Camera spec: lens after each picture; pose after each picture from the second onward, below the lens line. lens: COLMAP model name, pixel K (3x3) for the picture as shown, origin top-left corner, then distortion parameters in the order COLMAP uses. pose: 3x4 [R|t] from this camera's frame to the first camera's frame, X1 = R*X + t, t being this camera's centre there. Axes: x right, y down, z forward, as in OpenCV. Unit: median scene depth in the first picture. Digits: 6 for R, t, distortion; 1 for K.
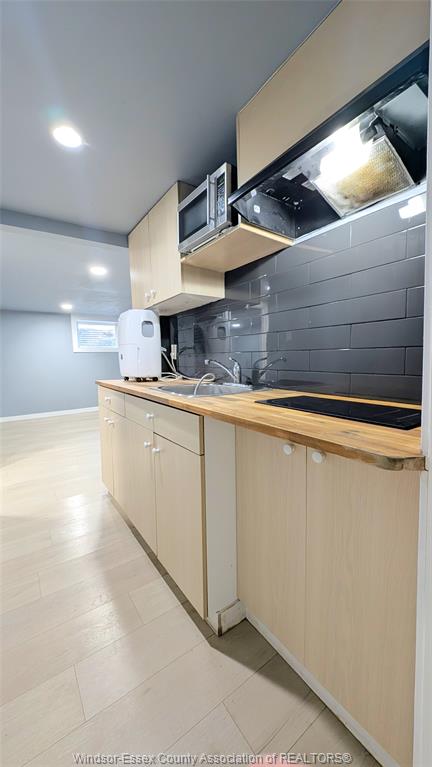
lens RADIAL K [[287.5, 0, 217.0], [0, 287.5, 386.7], [0, 0, 1]] dist [0.001518, -0.000456]
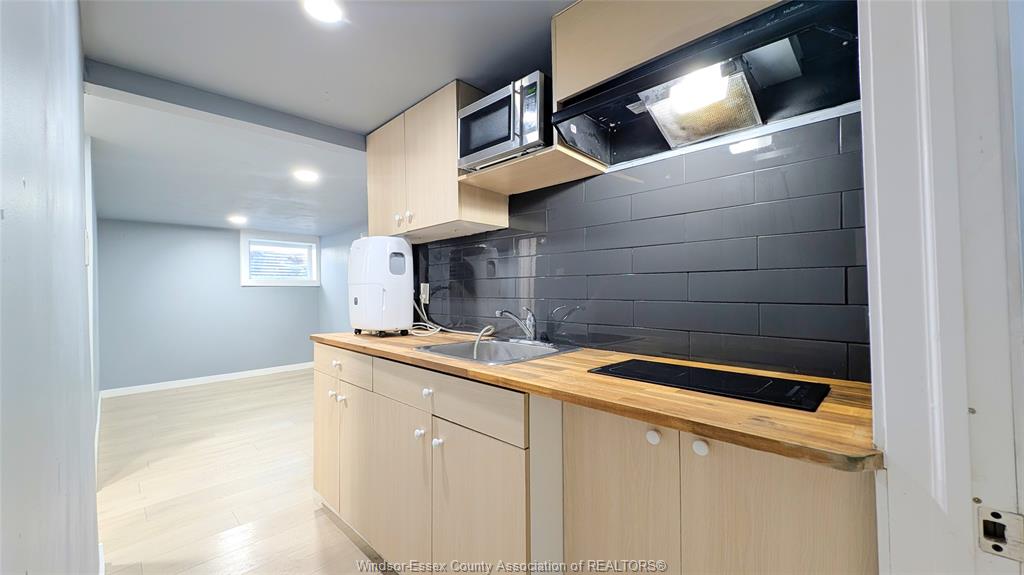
lens RADIAL K [[382.1, 0, 509.4], [0, 382.1, 292.8], [0, 0, 1]] dist [0.008226, -0.001600]
pose [[0.981354, 0.011631, 0.191859, -0.177634], [0.007011, 0.995337, -0.096201, -0.038847], [-0.192083, 0.095753, 0.976696, 0.016384]]
